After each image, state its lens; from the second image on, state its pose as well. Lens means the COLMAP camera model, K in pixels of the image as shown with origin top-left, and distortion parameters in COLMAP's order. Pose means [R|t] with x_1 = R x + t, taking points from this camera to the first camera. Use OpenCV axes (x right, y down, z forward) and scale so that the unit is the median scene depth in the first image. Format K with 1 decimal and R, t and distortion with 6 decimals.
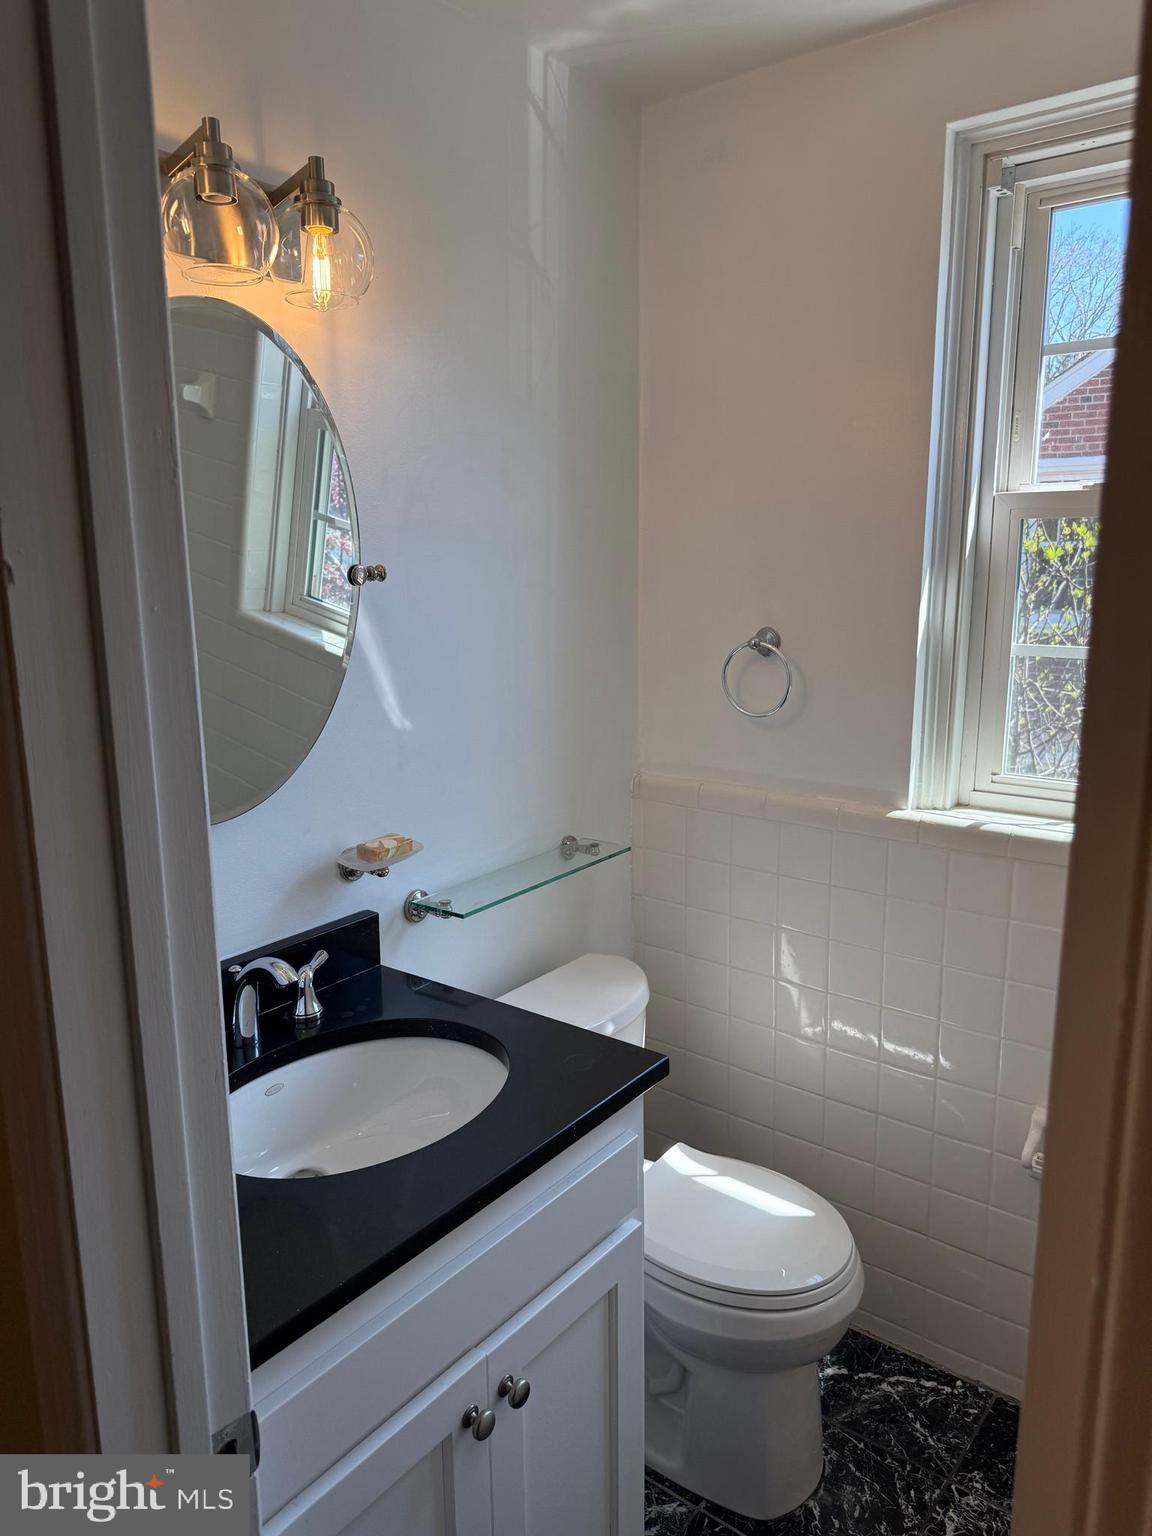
lens RADIAL K [[1091.6, 0, 574.8], [0, 1091.6, 762.4], [0, 0, 1]] dist [0.059943, -0.072970]
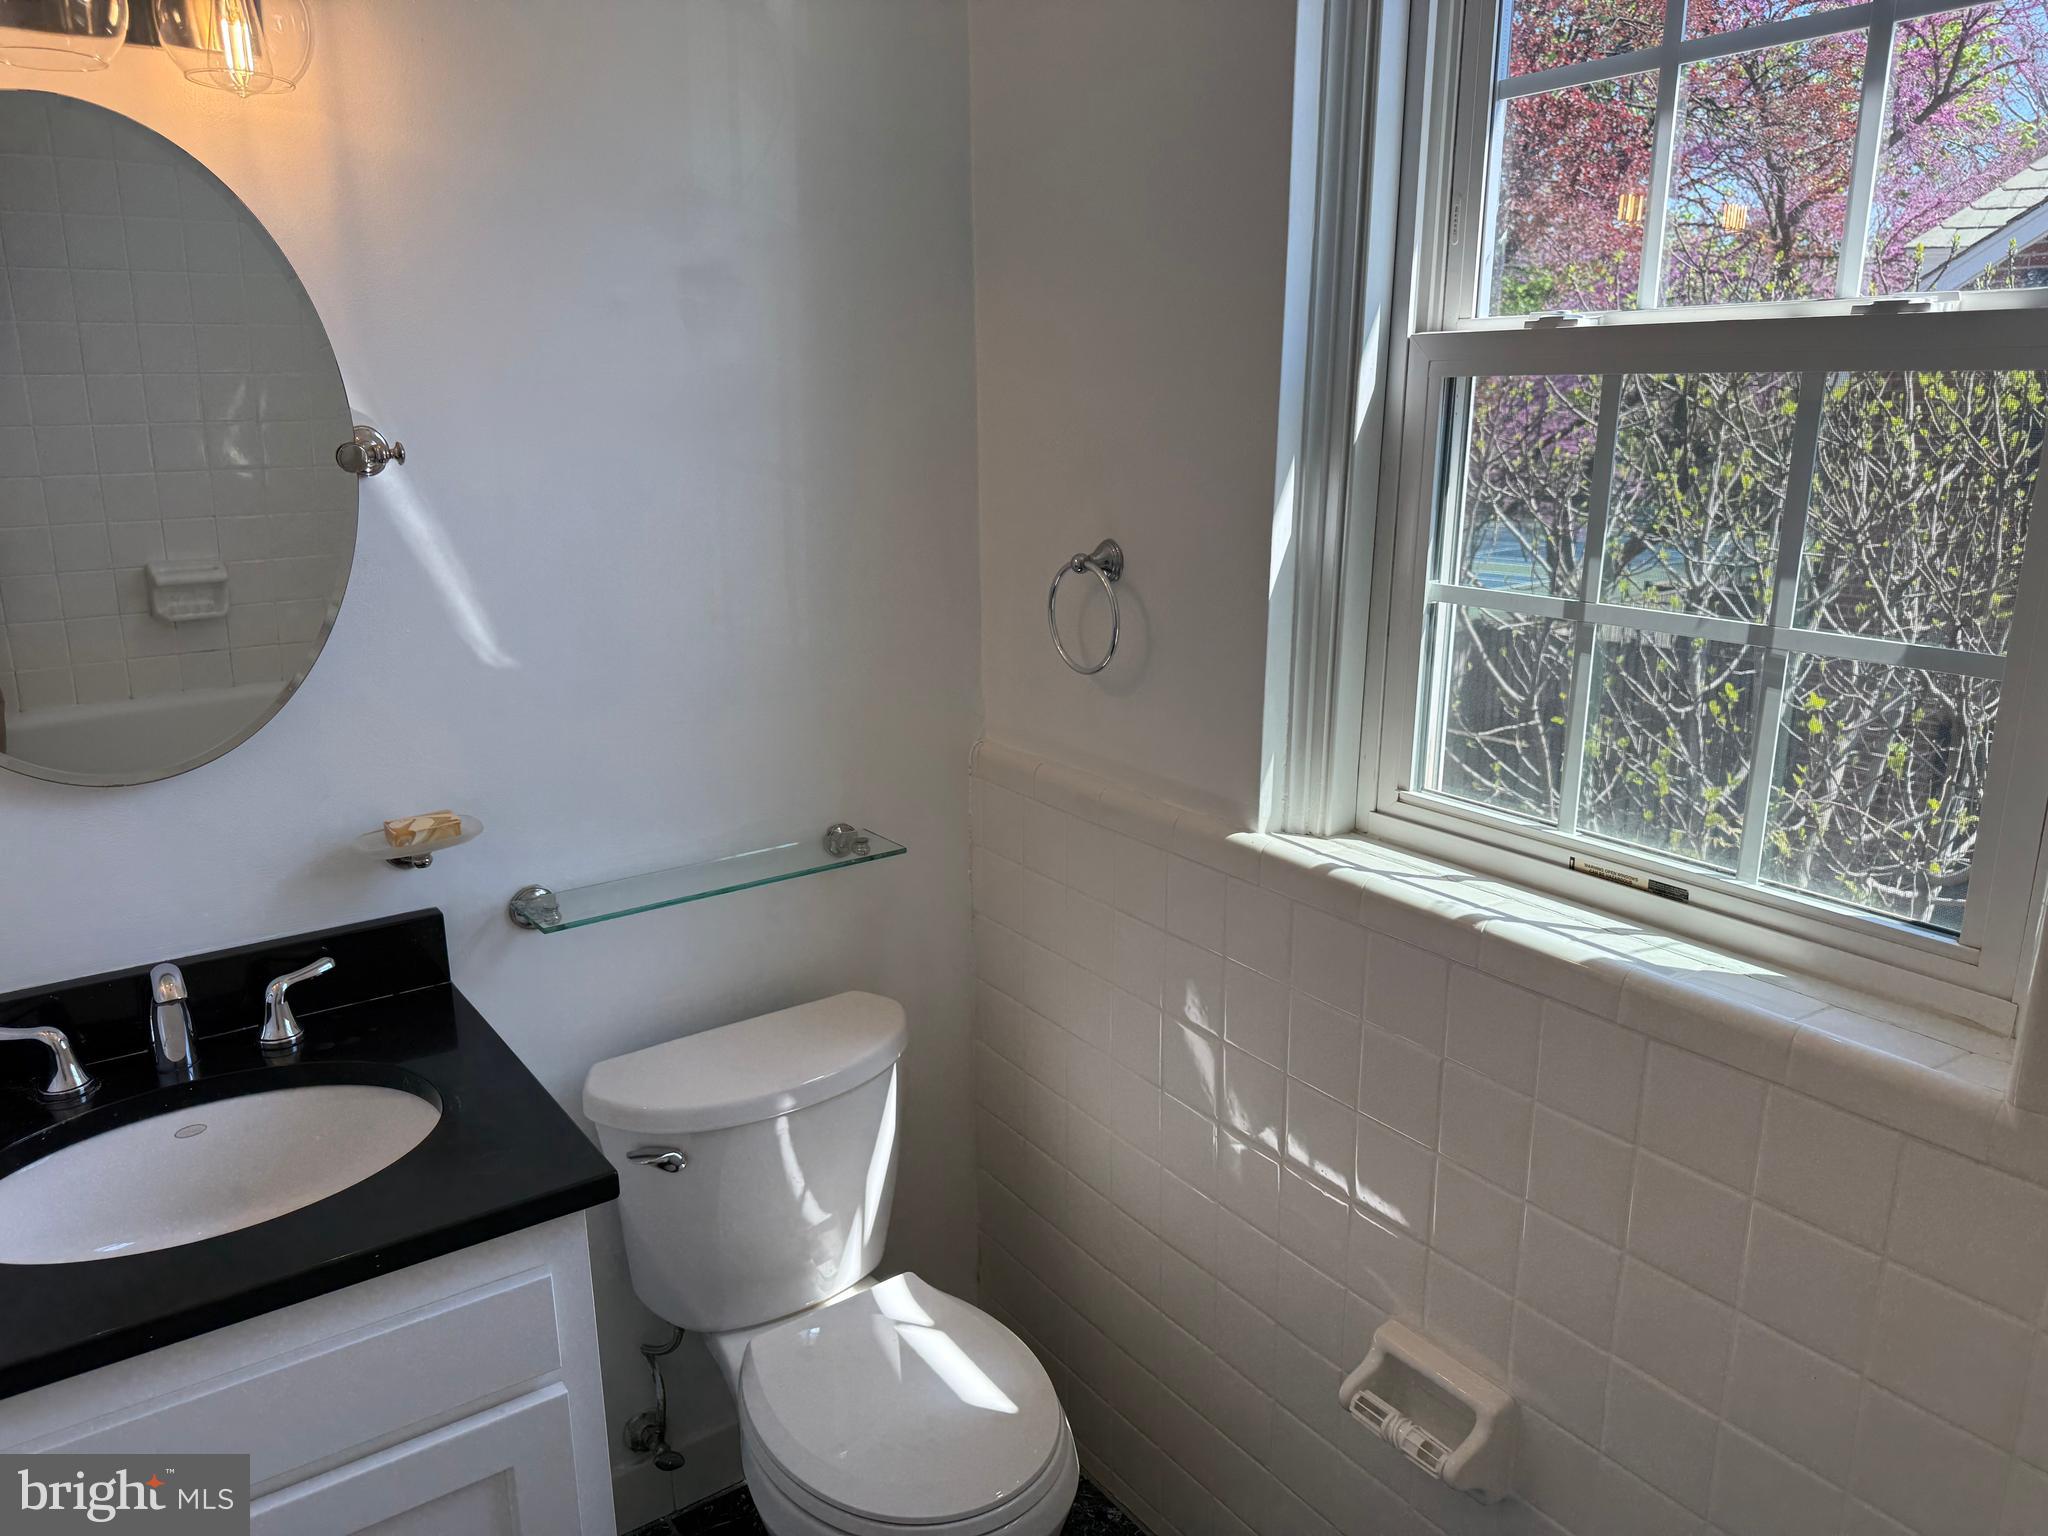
lens RADIAL K [[1455.4, 0, 1043.5], [0, 1455.4, 775.7], [0, 0, 1]] dist [0.059943, -0.072970]
pose [[0.956634, 0.077724, -0.280733, 0.425506], [-0.058738, 0.995419, 0.075436, -0.048188], [0.285310, -0.055675, 0.956817, 0.142674]]
